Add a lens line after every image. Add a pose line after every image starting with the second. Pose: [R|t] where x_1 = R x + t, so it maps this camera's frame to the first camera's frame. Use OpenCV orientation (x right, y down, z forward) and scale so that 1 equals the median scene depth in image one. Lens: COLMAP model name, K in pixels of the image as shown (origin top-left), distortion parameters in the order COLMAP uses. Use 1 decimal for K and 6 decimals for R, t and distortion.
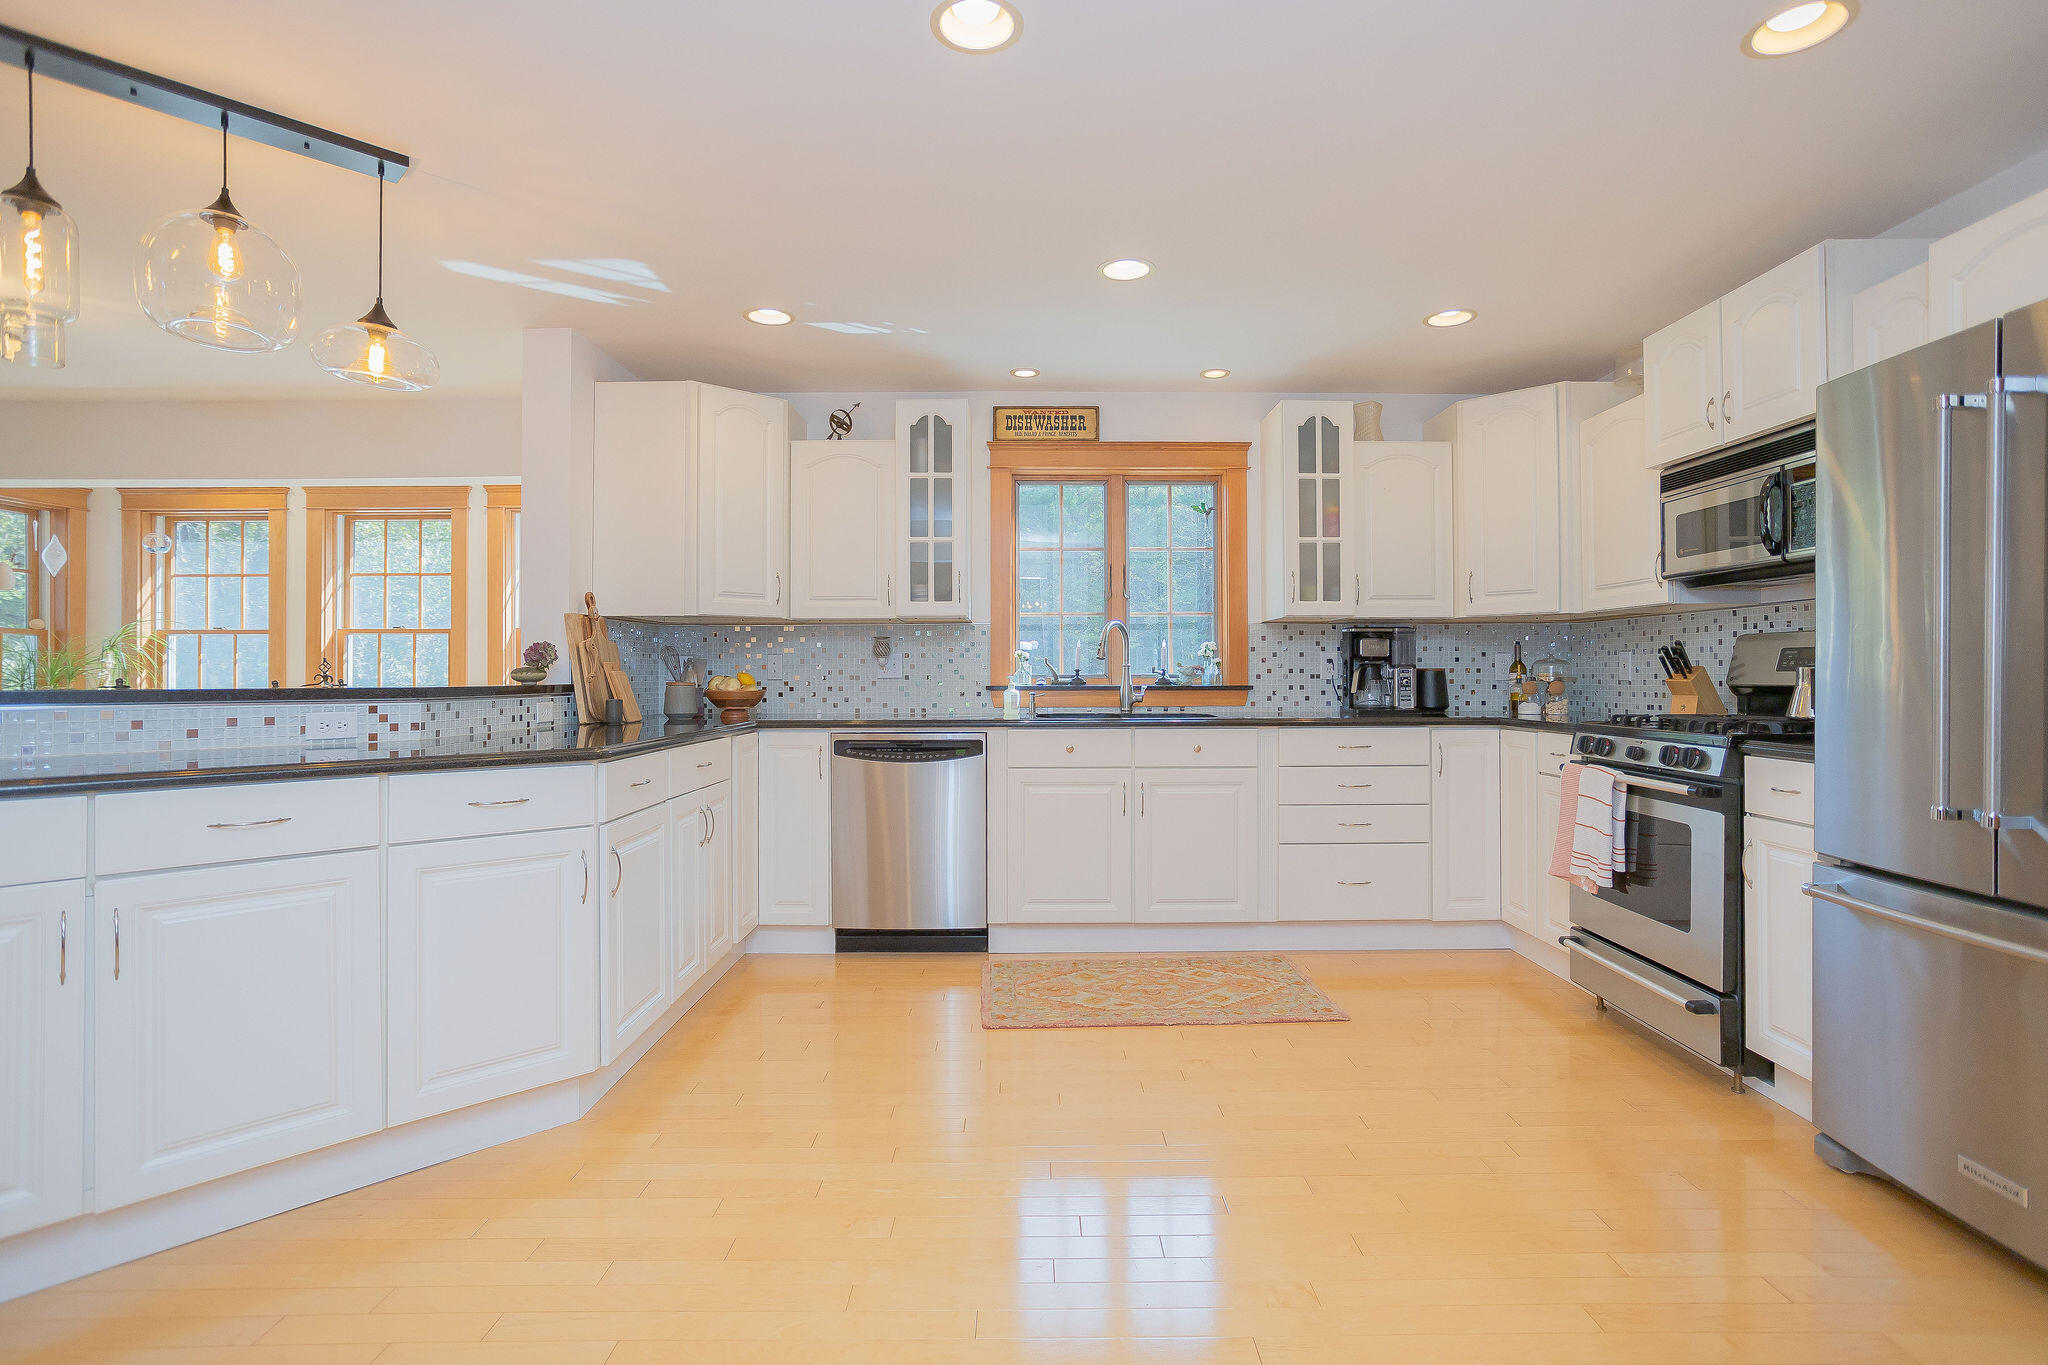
lens RADIAL K [[1036.8, 0, 1015.3], [0, 1036.8, 668.4], [0, 0, 1]] dist [-0.026975, 0.024289]
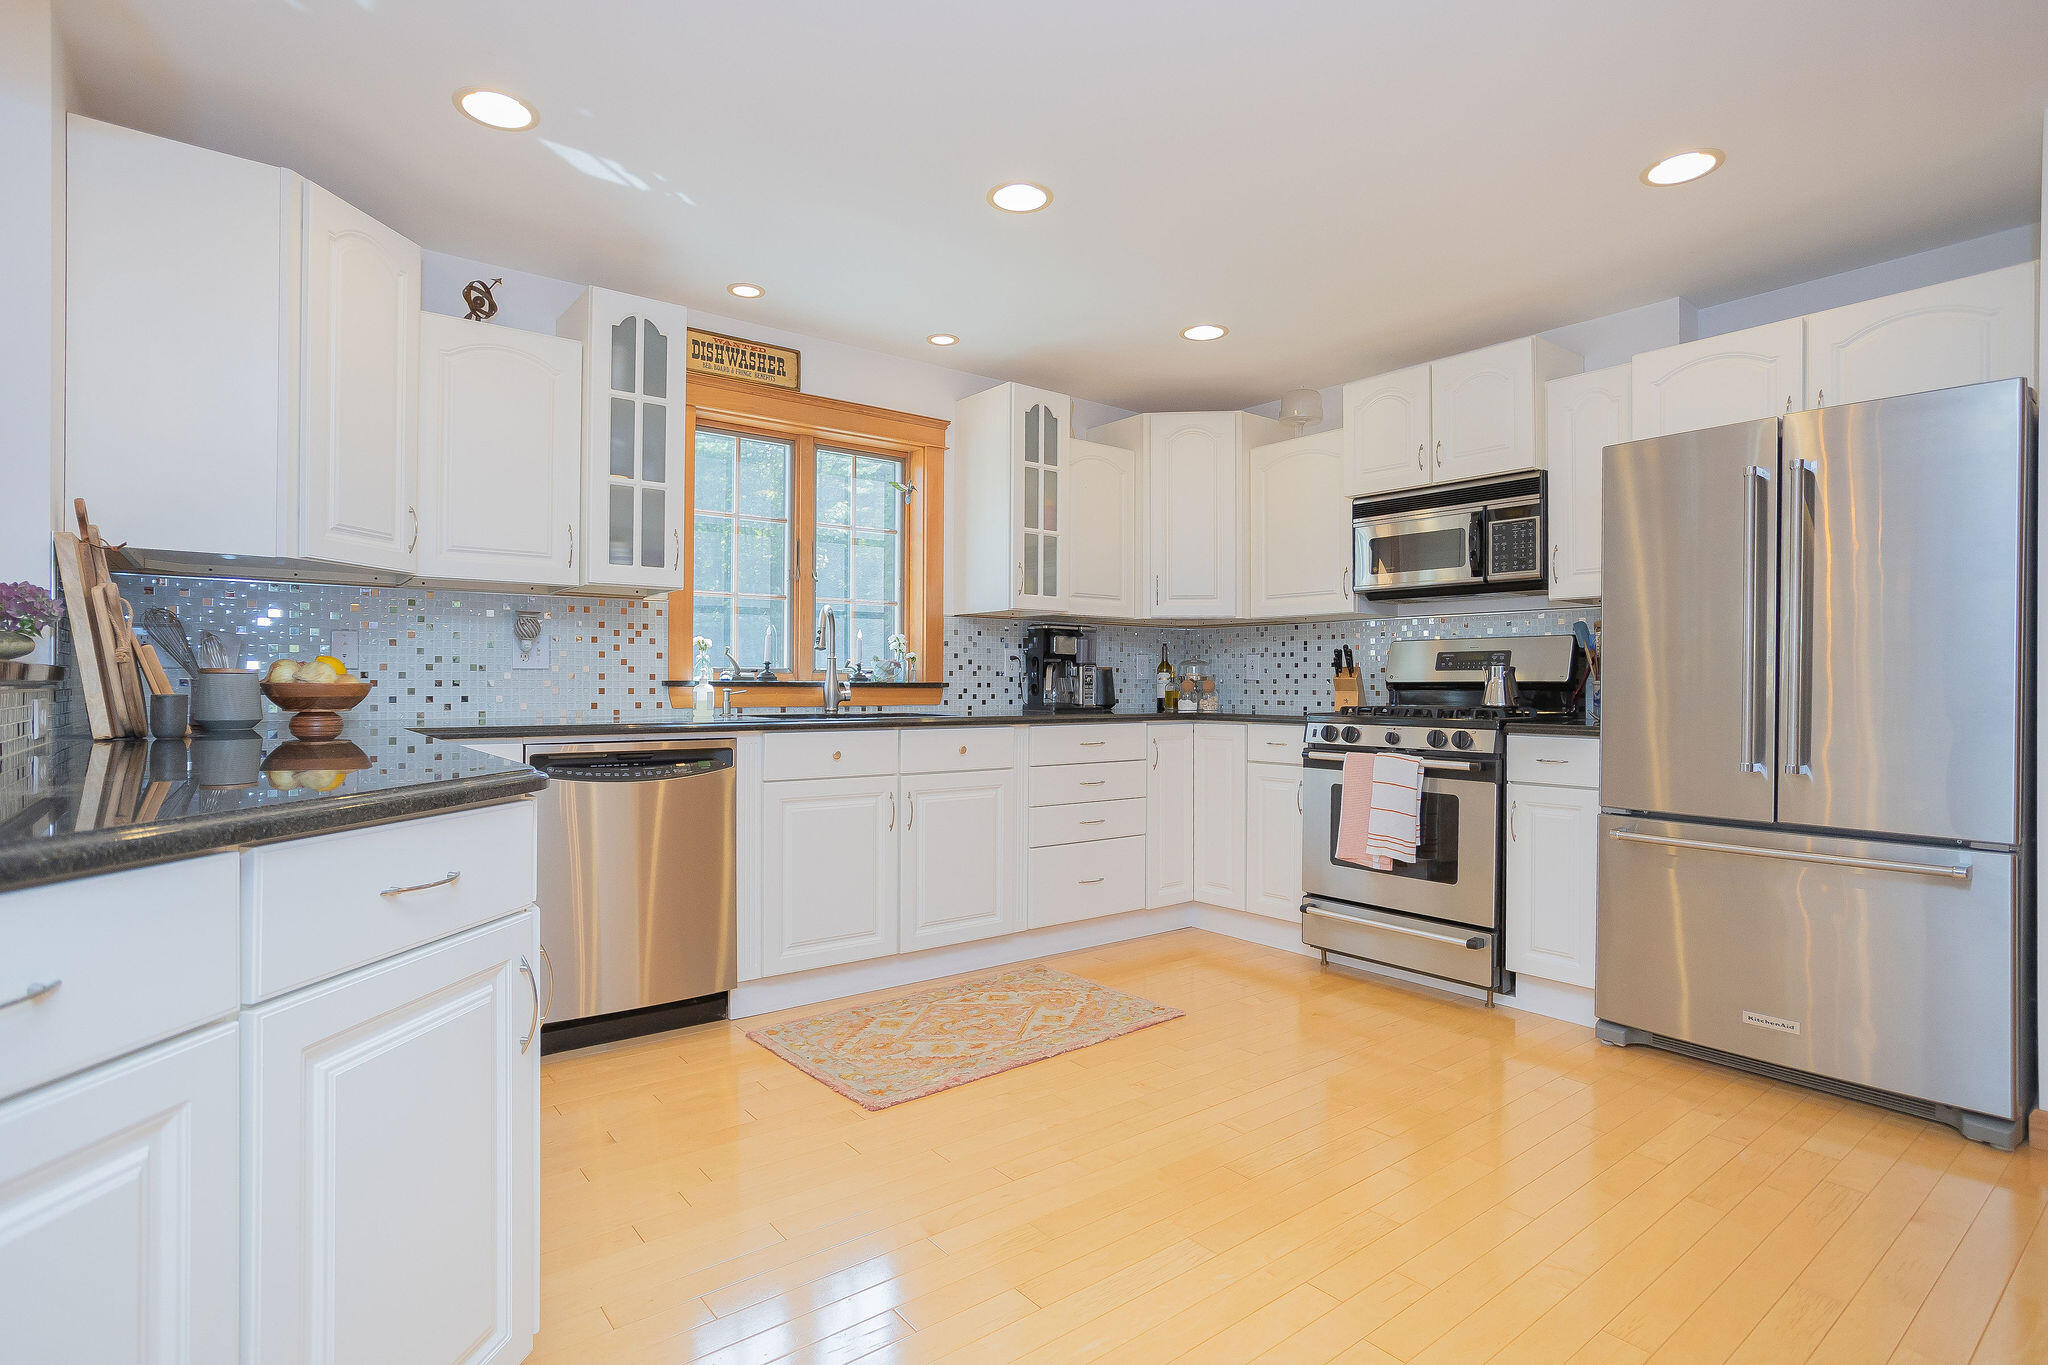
lens RADIAL K [[1049.0, 0, 1026.2], [0, 1049.0, 684.9], [0, 0, 1]] dist [-0.069546, 0.068623]
pose [[0.786887, 0.006032, 0.617067, -0.318466], [-0.010798, 0.999934, 0.003995, 0.015067], [-0.617002, -0.009807, 0.786900, 0.231776]]
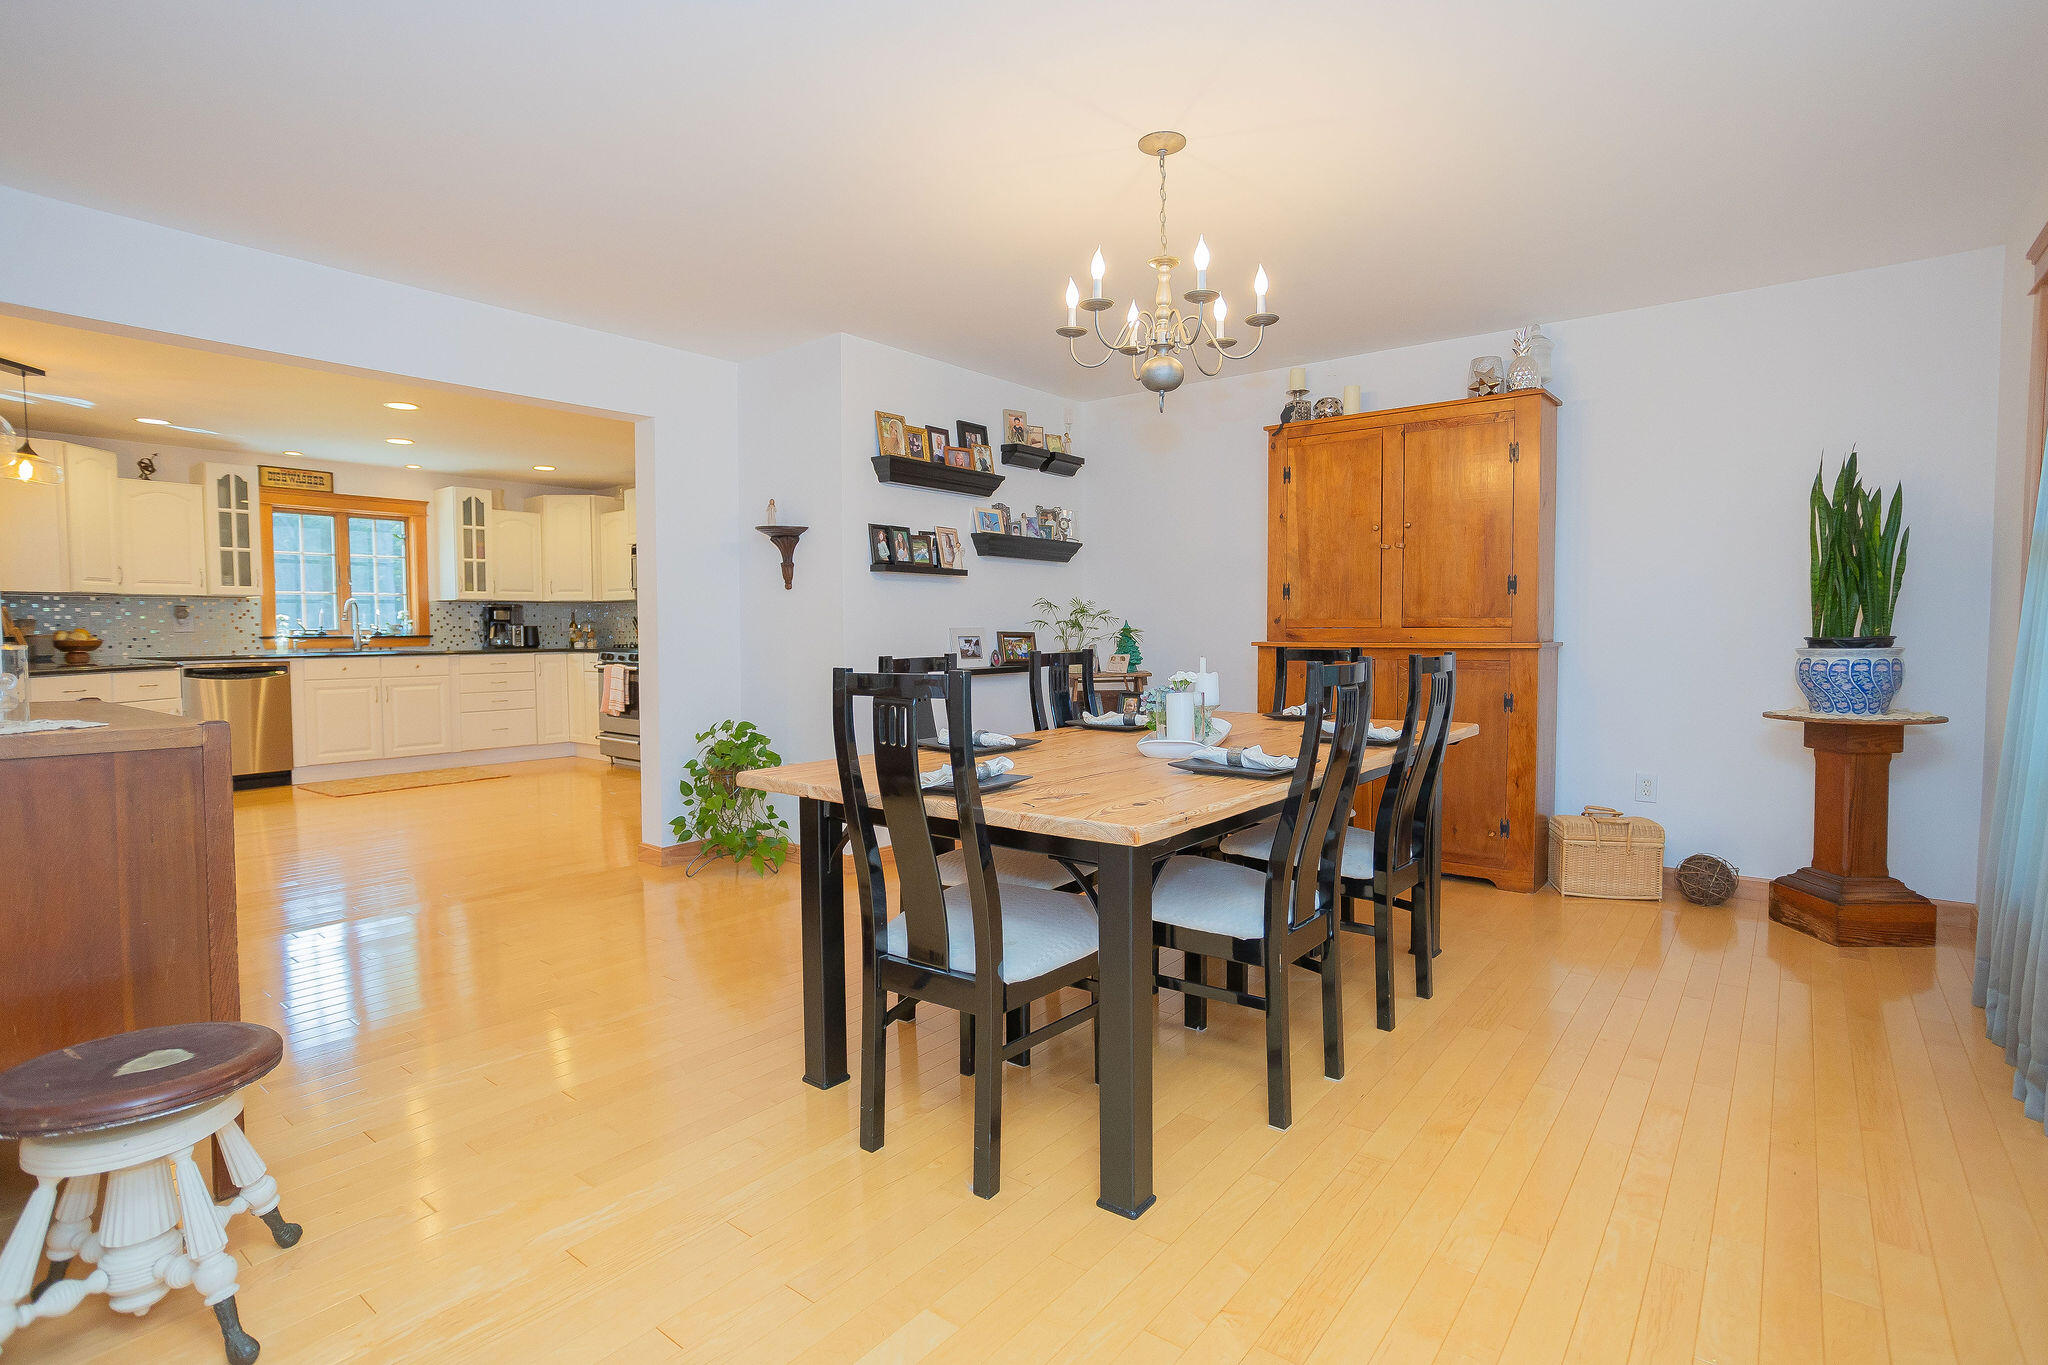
lens RADIAL K [[1036.8, 0, 1015.3], [0, 1036.8, 668.4], [0, 0, 1]] dist [-0.026975, 0.024289]
pose [[0.637815, -0.032334, 0.769511, -0.558272], [-0.001186, 0.999076, 0.042963, -0.004230], [-0.770189, -0.028315, 0.637187, -1.032561]]
